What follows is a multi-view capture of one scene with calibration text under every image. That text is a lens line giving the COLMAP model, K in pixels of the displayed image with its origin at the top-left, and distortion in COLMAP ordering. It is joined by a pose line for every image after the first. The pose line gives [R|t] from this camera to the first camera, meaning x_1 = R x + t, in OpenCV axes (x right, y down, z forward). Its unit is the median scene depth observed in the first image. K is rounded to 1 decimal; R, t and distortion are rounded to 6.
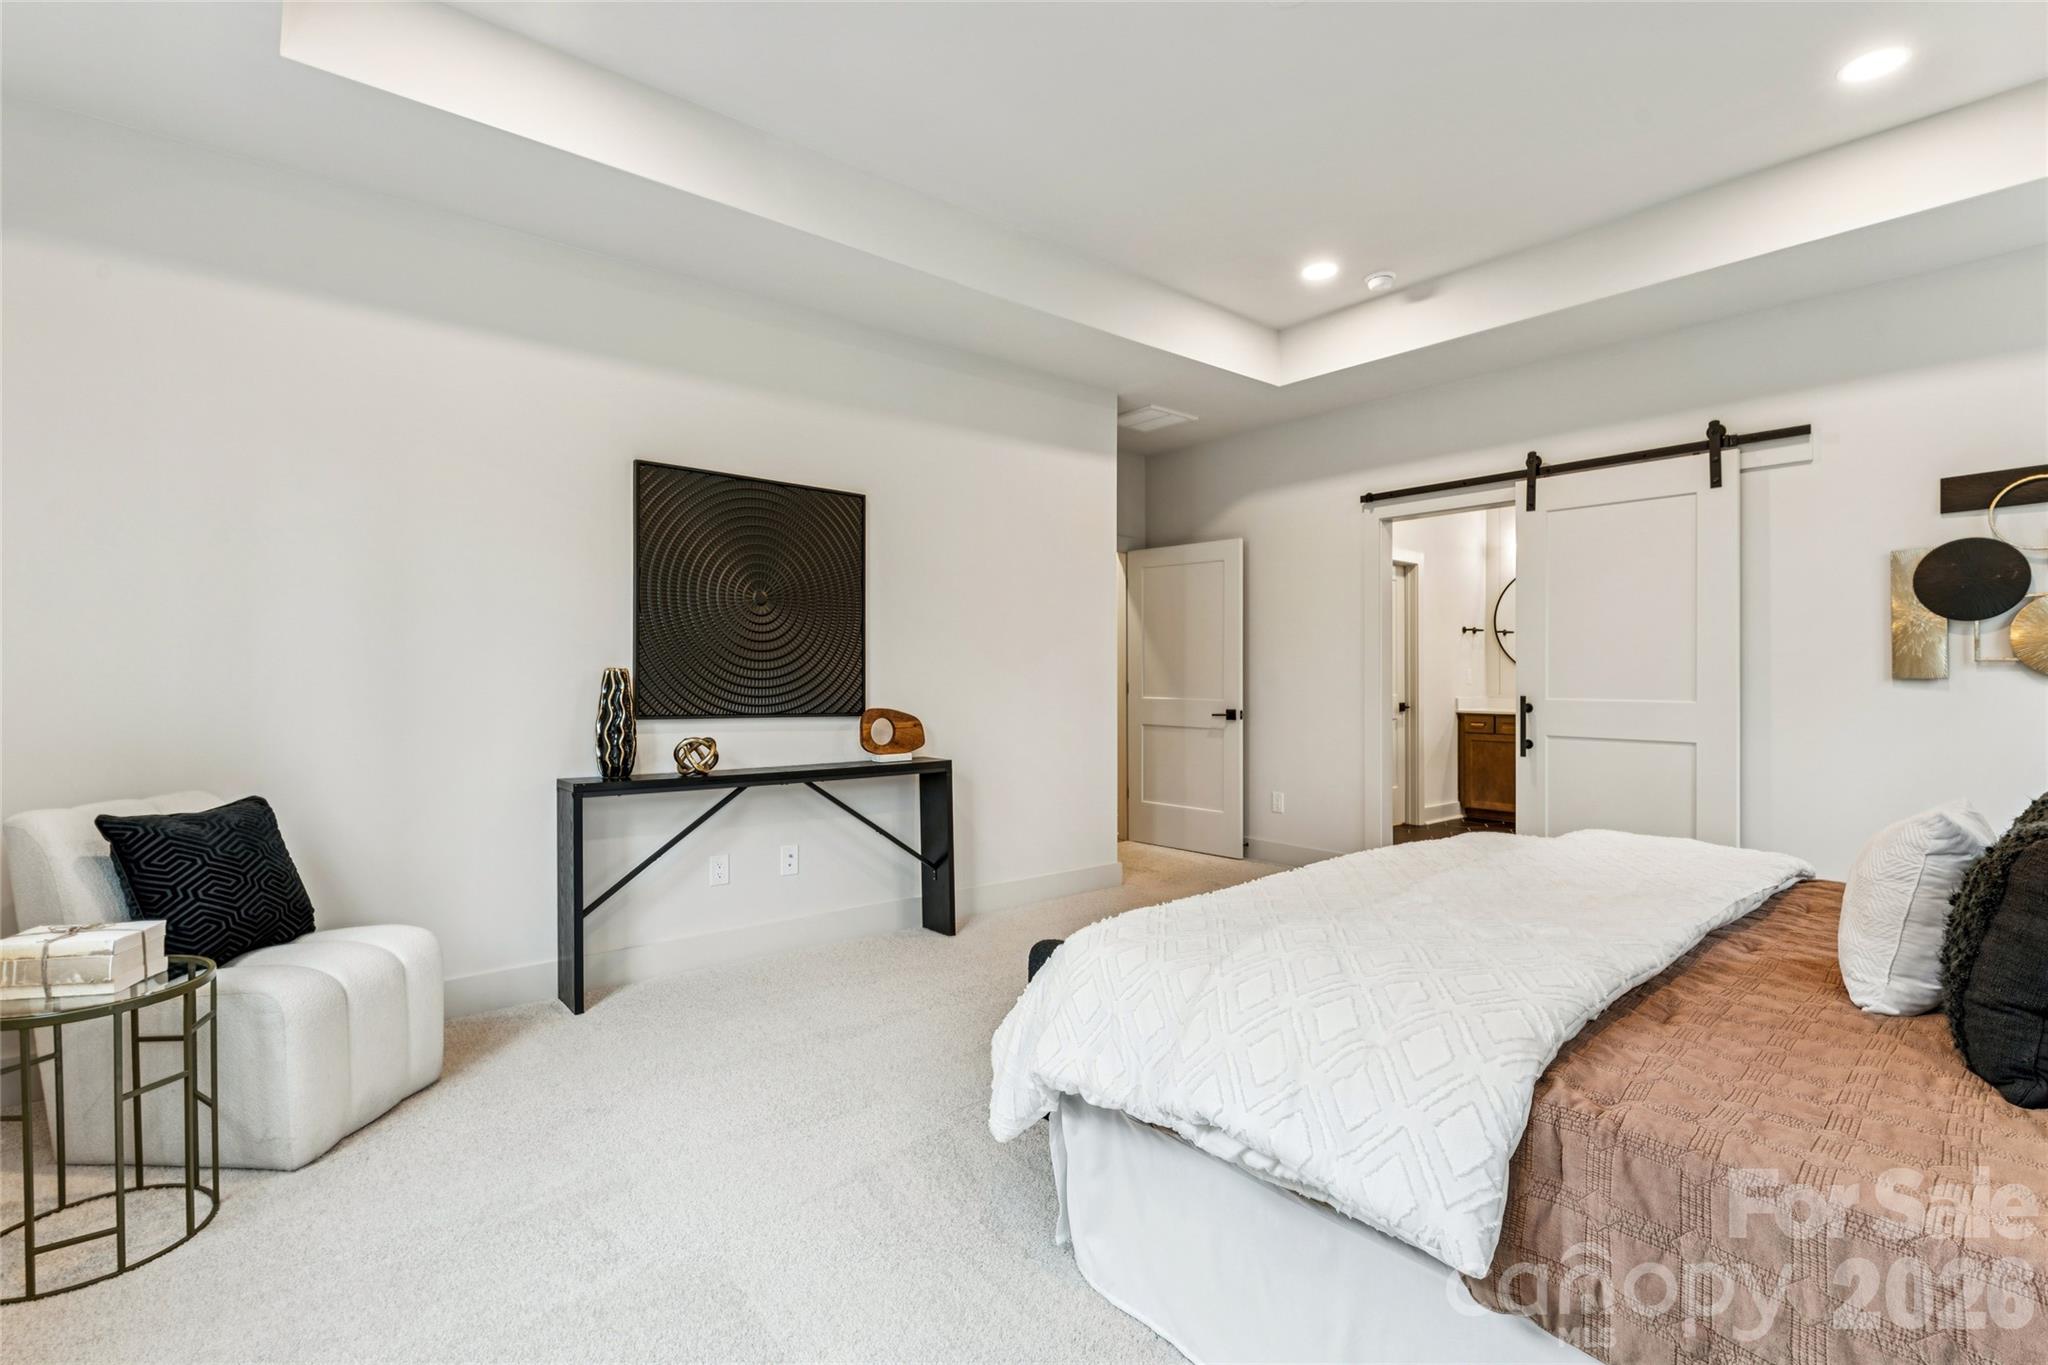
lens RADIAL K [[945.3, 0, 1029.3], [0, 945.3, 684.1], [0, 0, 1]] dist [0.000862, -0.002514]
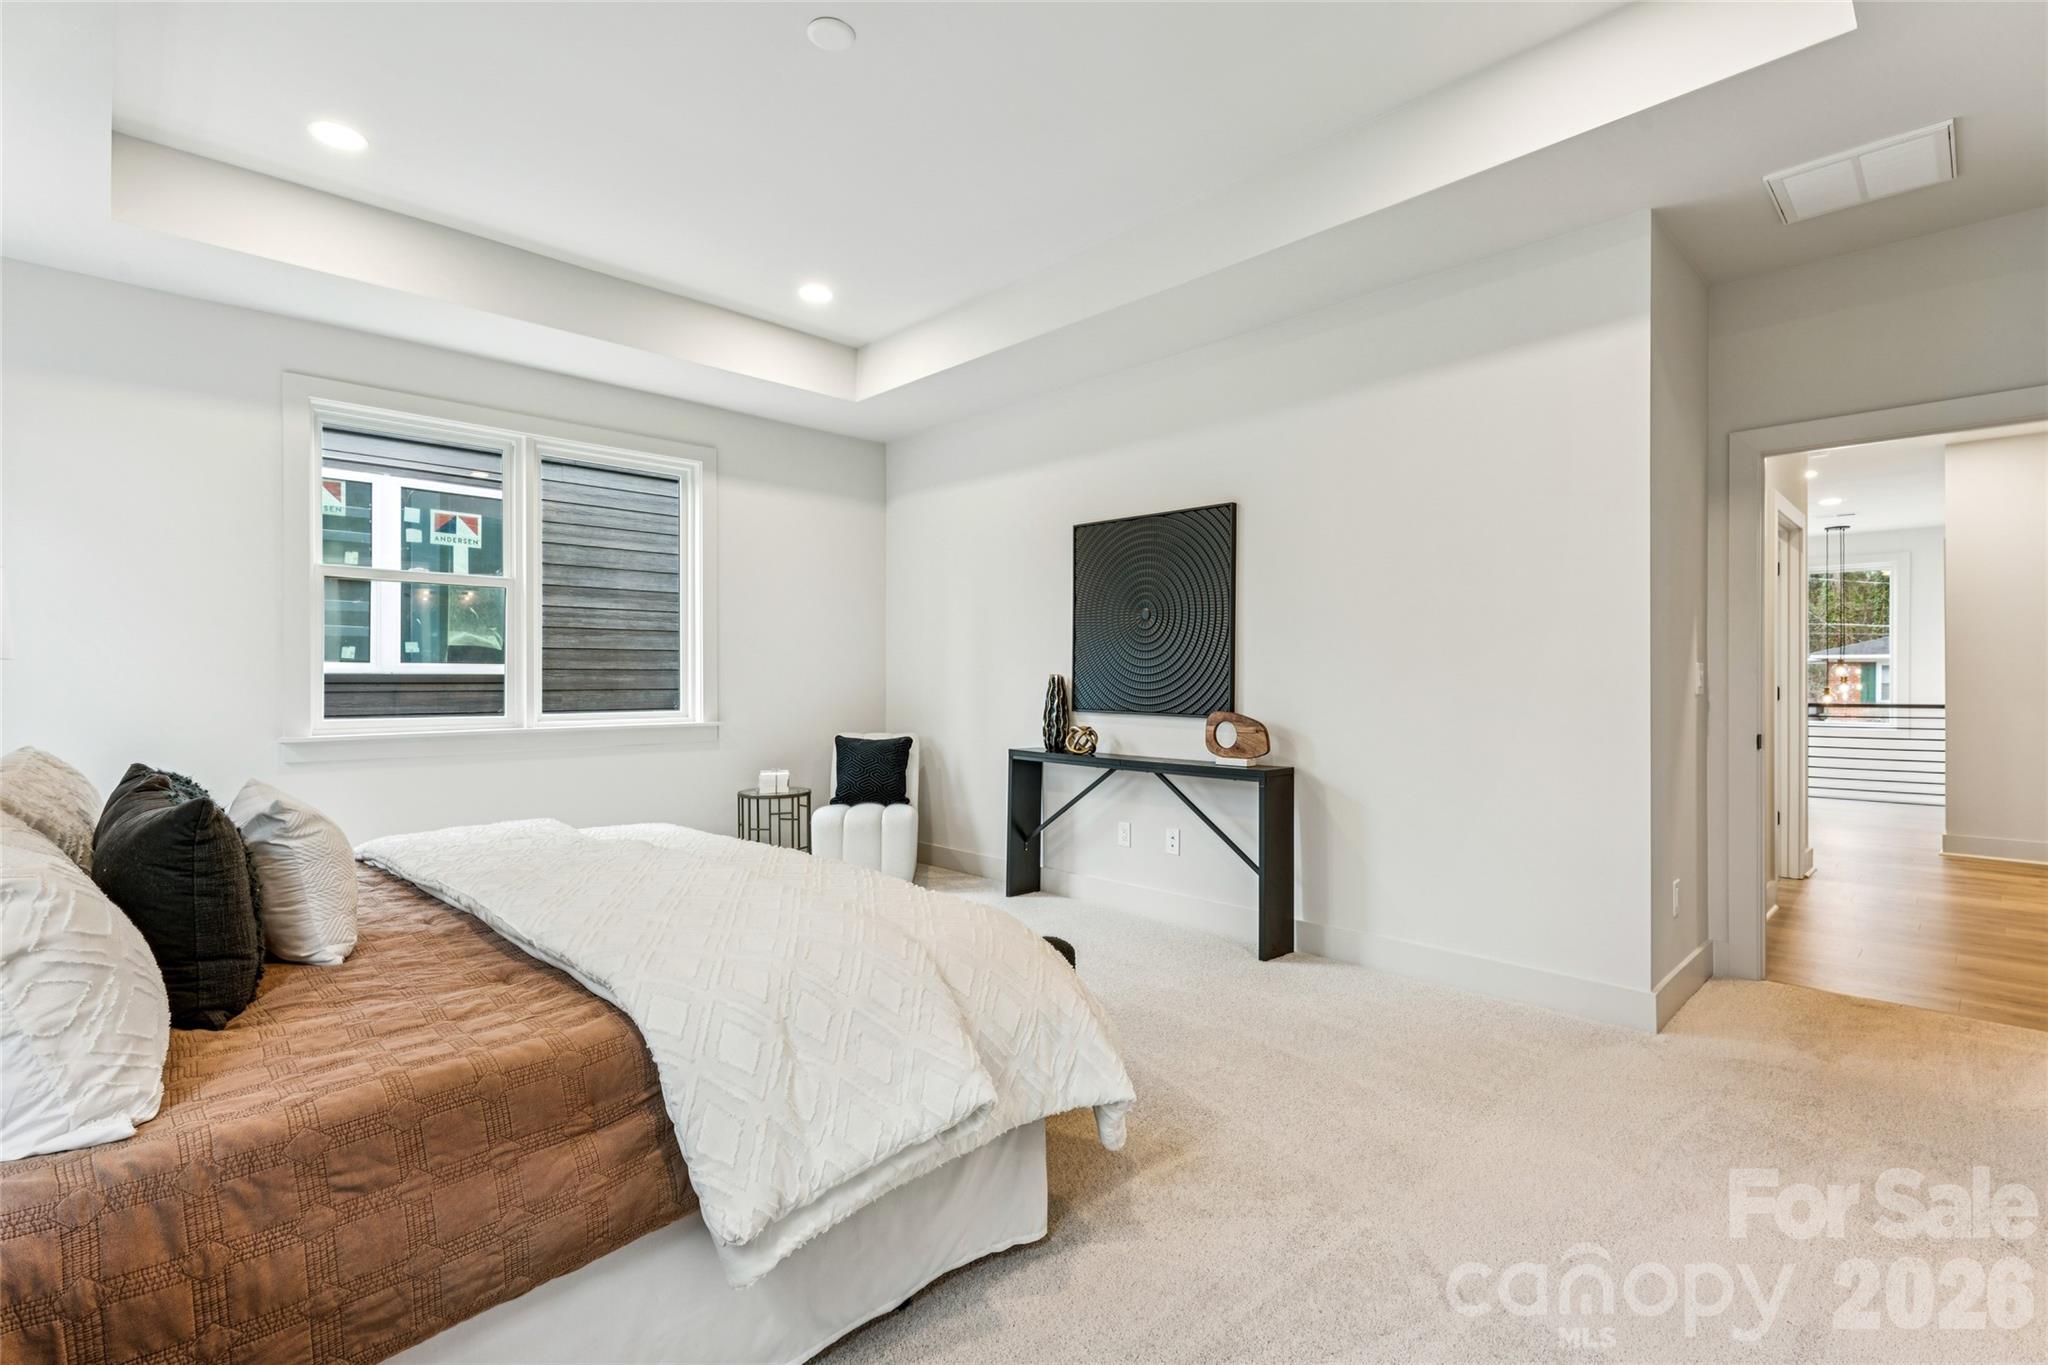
lens RADIAL K [[945.3, 0, 1016.2], [0, 945.3, 682.3], [0, 0, 1]] dist [0.000862, -0.002514]
pose [[0.059715, -0.001968, -0.998214, 0.860186], [-0.010240, 0.999944, -0.002584, -0.001049], [0.998163, 0.010376, 0.059692, 0.730045]]
